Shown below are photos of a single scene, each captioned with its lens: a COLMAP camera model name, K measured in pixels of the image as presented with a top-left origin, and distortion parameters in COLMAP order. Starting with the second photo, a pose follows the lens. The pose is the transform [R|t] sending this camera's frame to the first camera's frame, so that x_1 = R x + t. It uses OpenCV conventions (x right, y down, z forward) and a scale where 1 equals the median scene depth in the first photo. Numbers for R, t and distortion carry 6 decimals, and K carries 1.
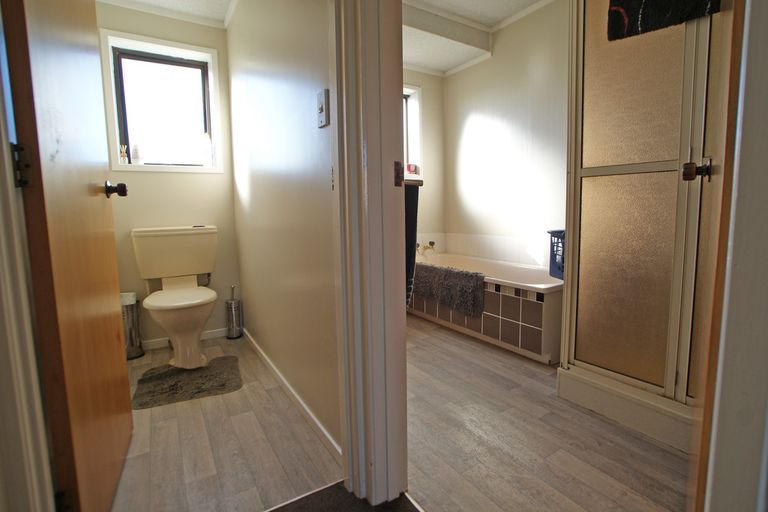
lens RADIAL K [[371.1, 0, 393.2], [0, 371.1, 248.2], [0, 0, 1]] dist [-0.082600, 0.039305]
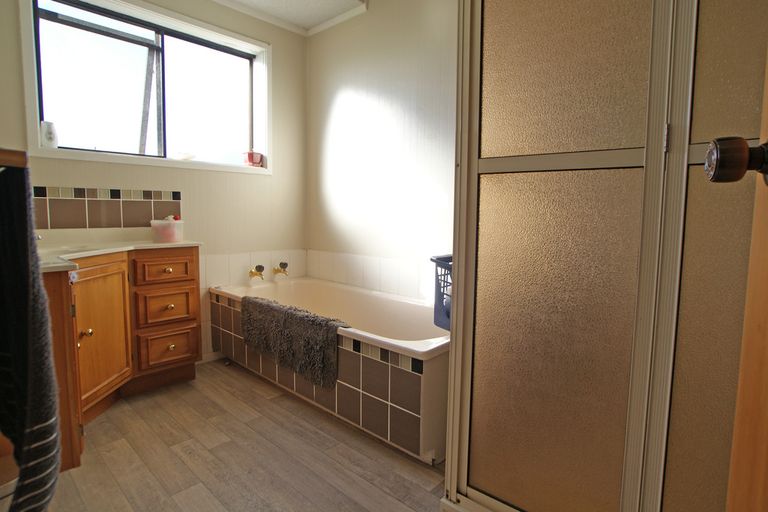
lens RADIAL K [[400.5, 0, 391.7], [0, 400.5, 247.4], [0, 0, 1]] dist [-0.055347, 0.000328]
pose [[0.966434, 0.009834, 0.256728, 0.157834], [-0.004664, 0.999774, -0.020738, -0.047058], [-0.256874, 0.018844, 0.966261, 0.302127]]
